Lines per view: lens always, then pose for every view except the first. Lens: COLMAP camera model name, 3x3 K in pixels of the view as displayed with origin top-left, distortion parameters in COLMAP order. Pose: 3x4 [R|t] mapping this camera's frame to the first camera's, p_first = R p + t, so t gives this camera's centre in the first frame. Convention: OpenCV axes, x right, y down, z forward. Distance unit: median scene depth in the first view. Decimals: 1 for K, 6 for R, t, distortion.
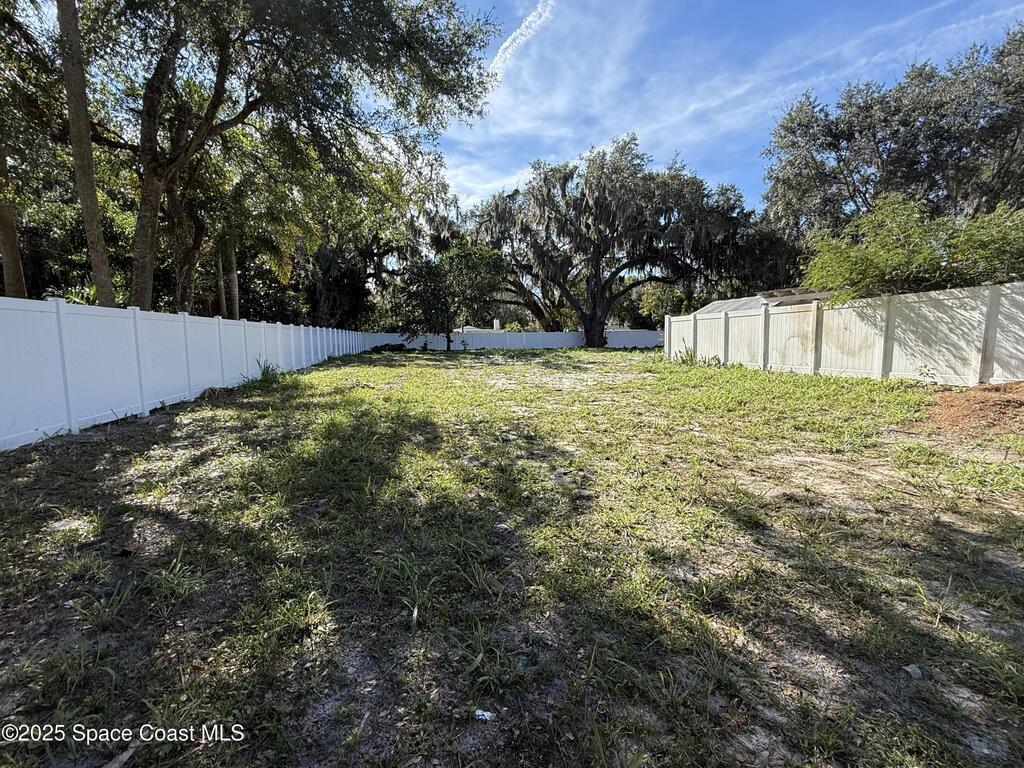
lens RADIAL K [[471.2, 0, 512.0], [0, 471.2, 384.0], [0, 0, 1]] dist [0.000233, 0.000019]
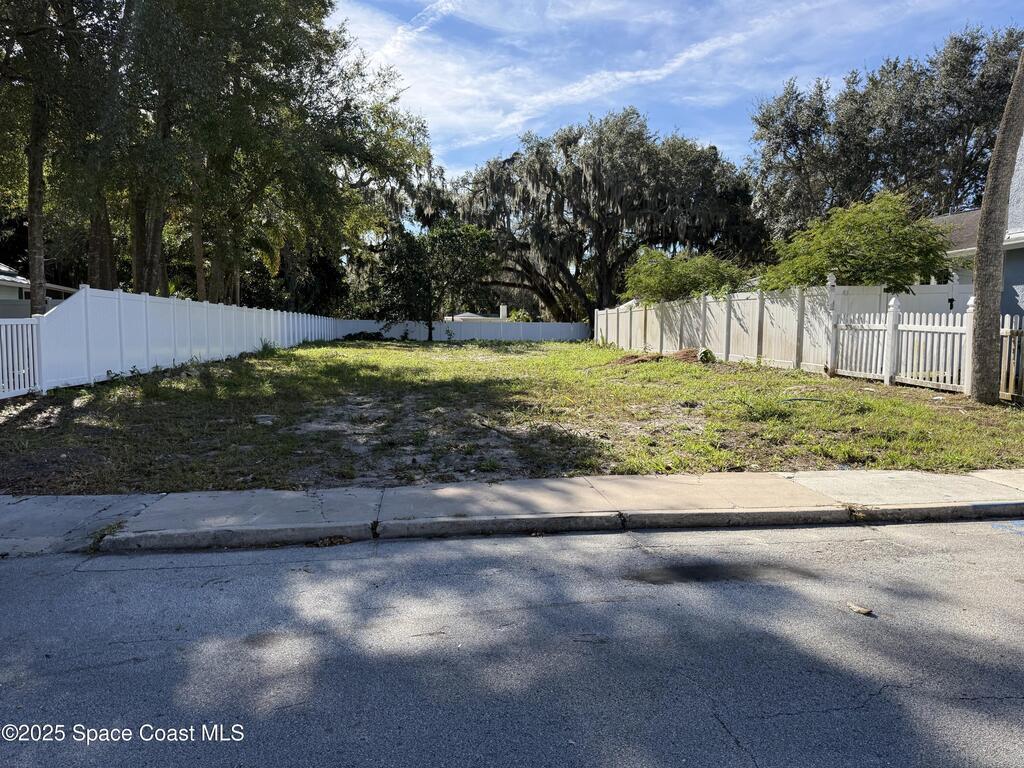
lens RADIAL K [[721.0, 0, 512.0], [0, 721.0, 384.0], [0, 0, 1]] dist [0.188474, 0.000191]
pose [[0.998167, 0.022478, -0.056196, 0.095568], [-0.023765, 0.999468, -0.022342, 0.036974], [0.055664, 0.023637, 0.998170, -0.348464]]
